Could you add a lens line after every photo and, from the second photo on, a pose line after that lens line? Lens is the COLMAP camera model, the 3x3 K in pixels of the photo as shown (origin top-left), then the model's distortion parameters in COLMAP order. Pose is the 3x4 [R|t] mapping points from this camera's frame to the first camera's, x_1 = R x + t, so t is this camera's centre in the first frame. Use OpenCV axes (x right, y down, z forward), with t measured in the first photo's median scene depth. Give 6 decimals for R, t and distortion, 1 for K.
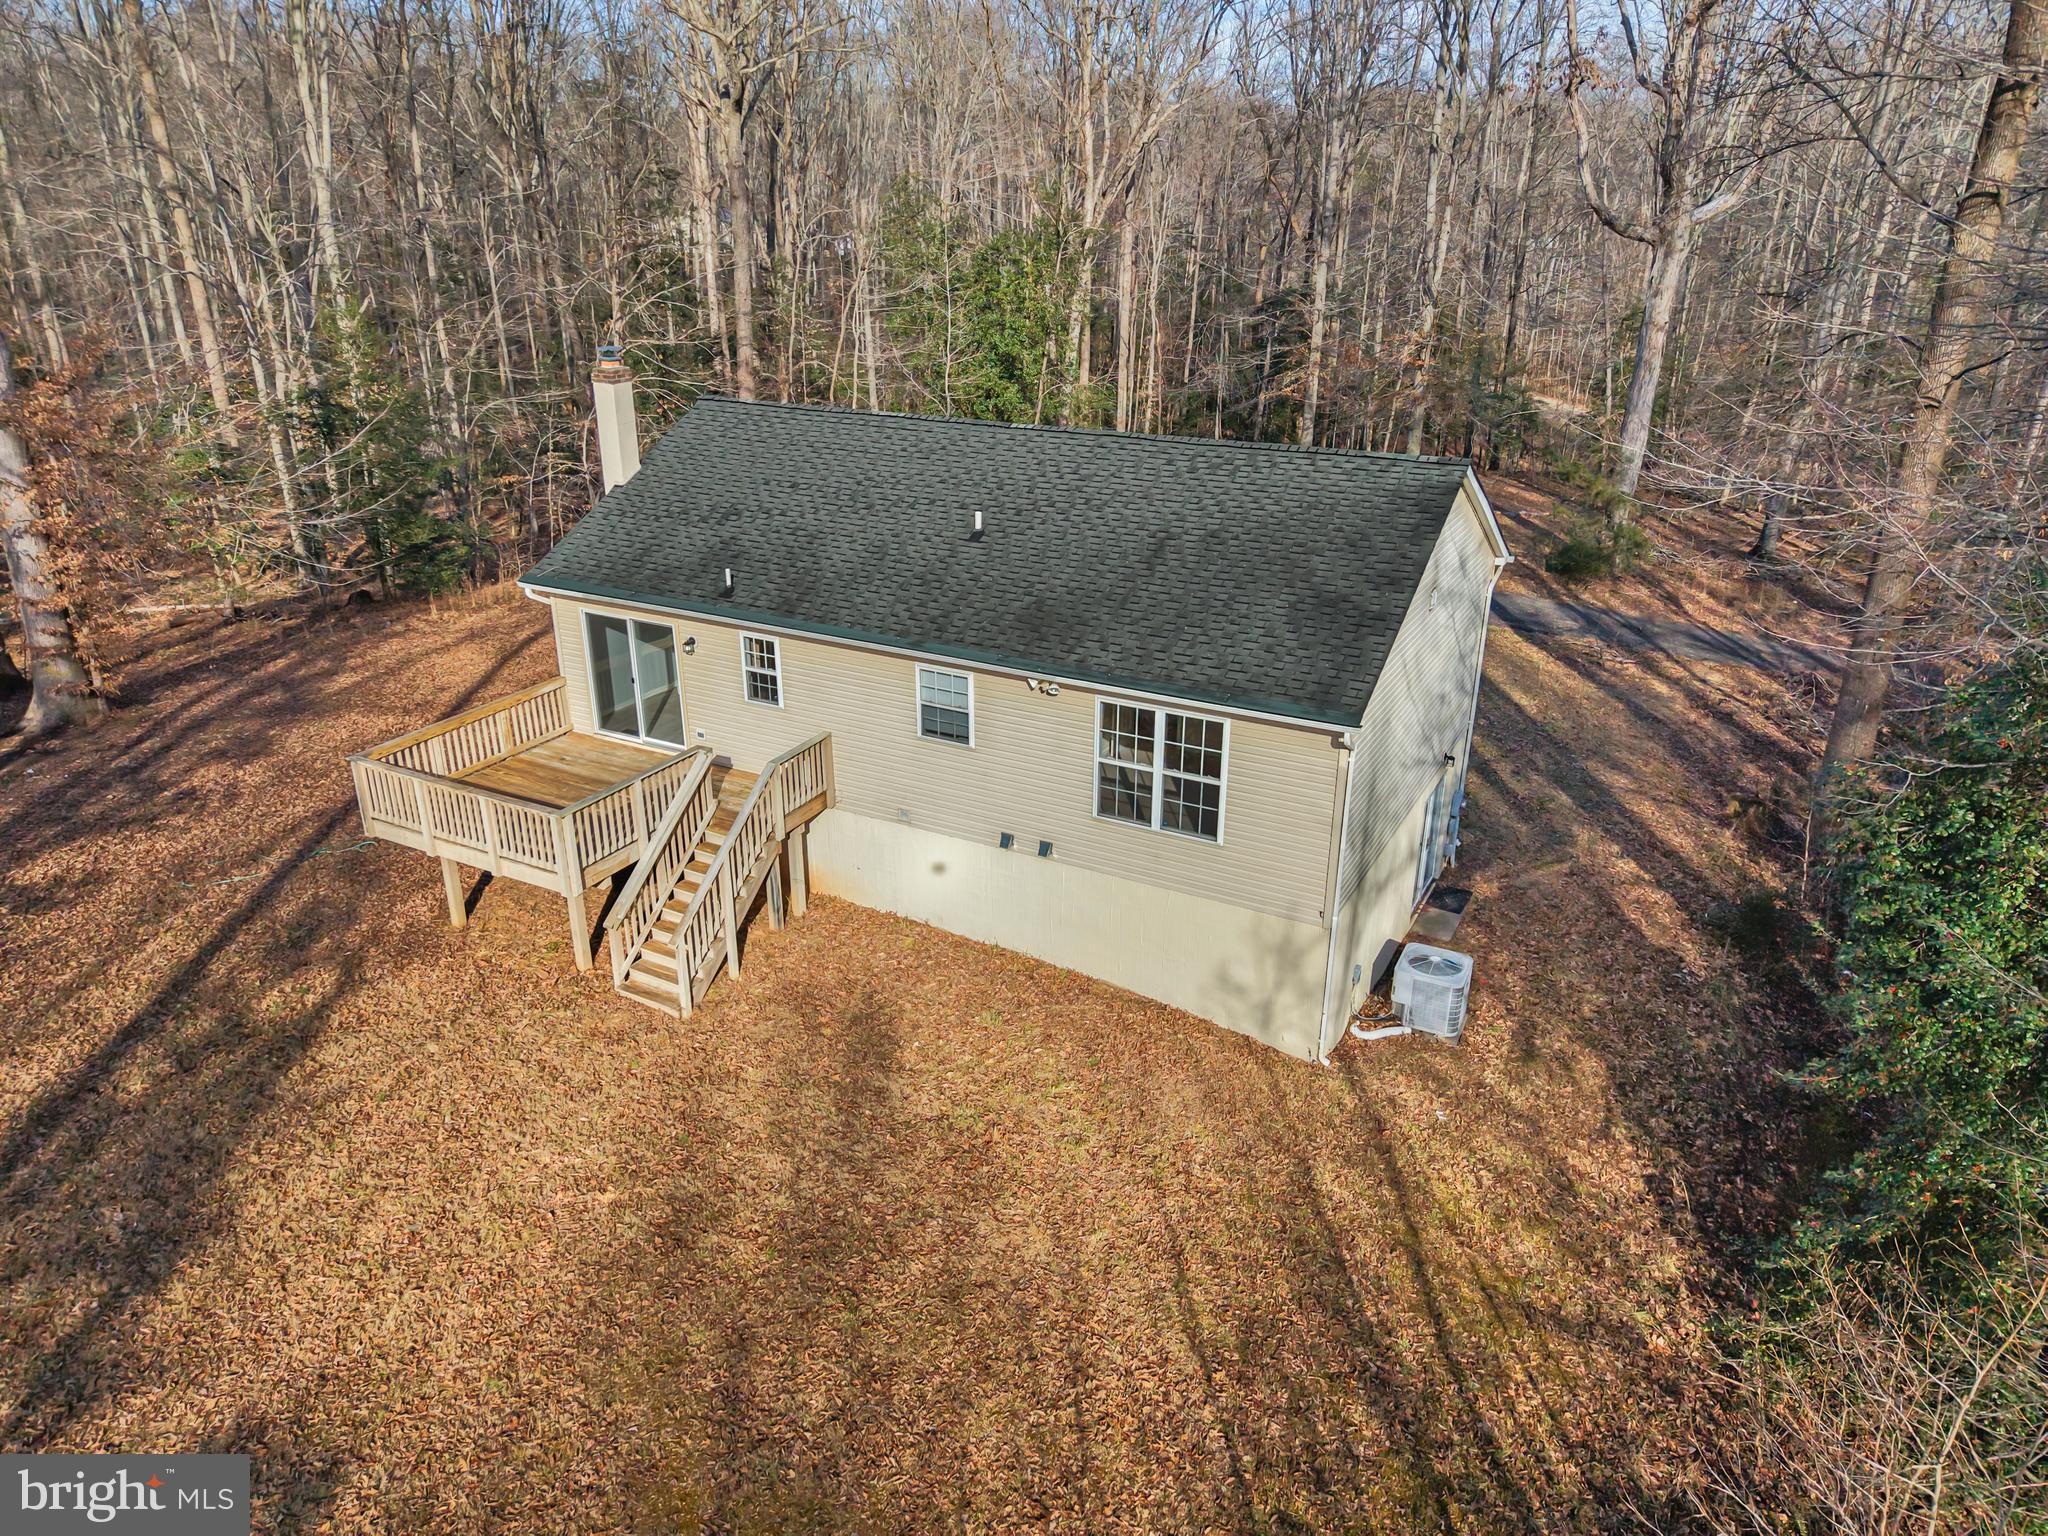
lens RADIAL K [[1376.8, 0, 1024.0], [0, 1376.8, 768.0], [0, 0, 1]] dist [0.001579, -0.001805]
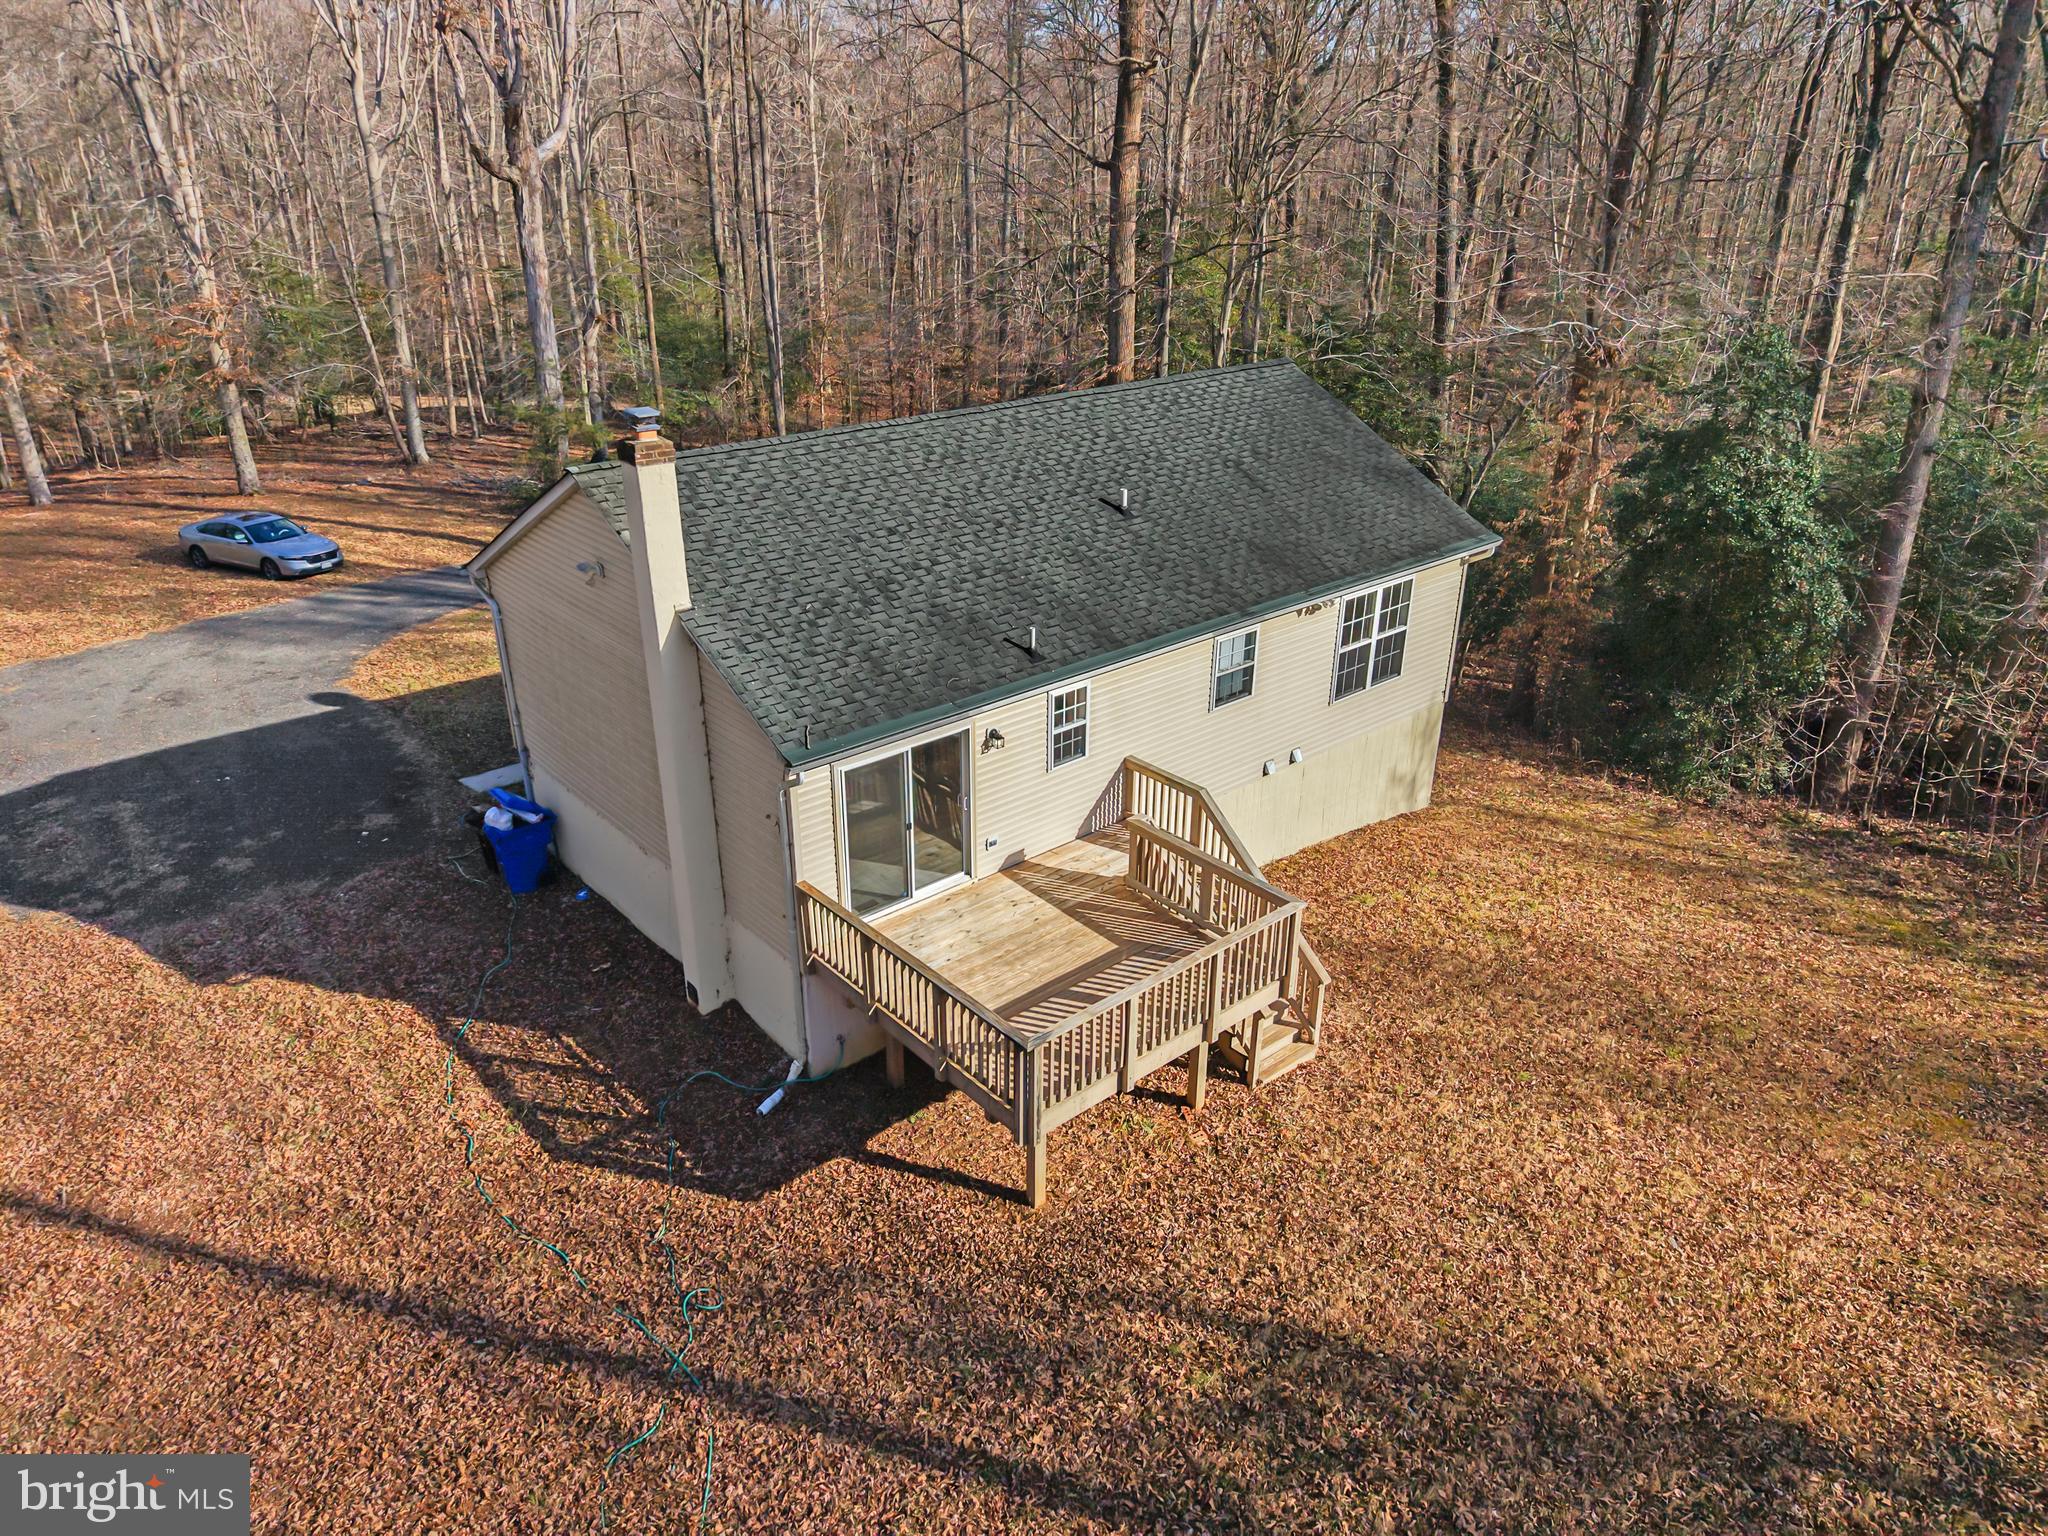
lens RADIAL K [[1376.8, 0, 1024.0], [0, 1376.8, 768.0], [0, 0, 1]] dist [0.001579, -0.001805]
pose [[0.344933, -0.398785, 0.849701, -1.072772], [0.351362, 0.894299, 0.277082, -0.337010], [-0.870383, 0.202977, 0.448591, 0.728123]]
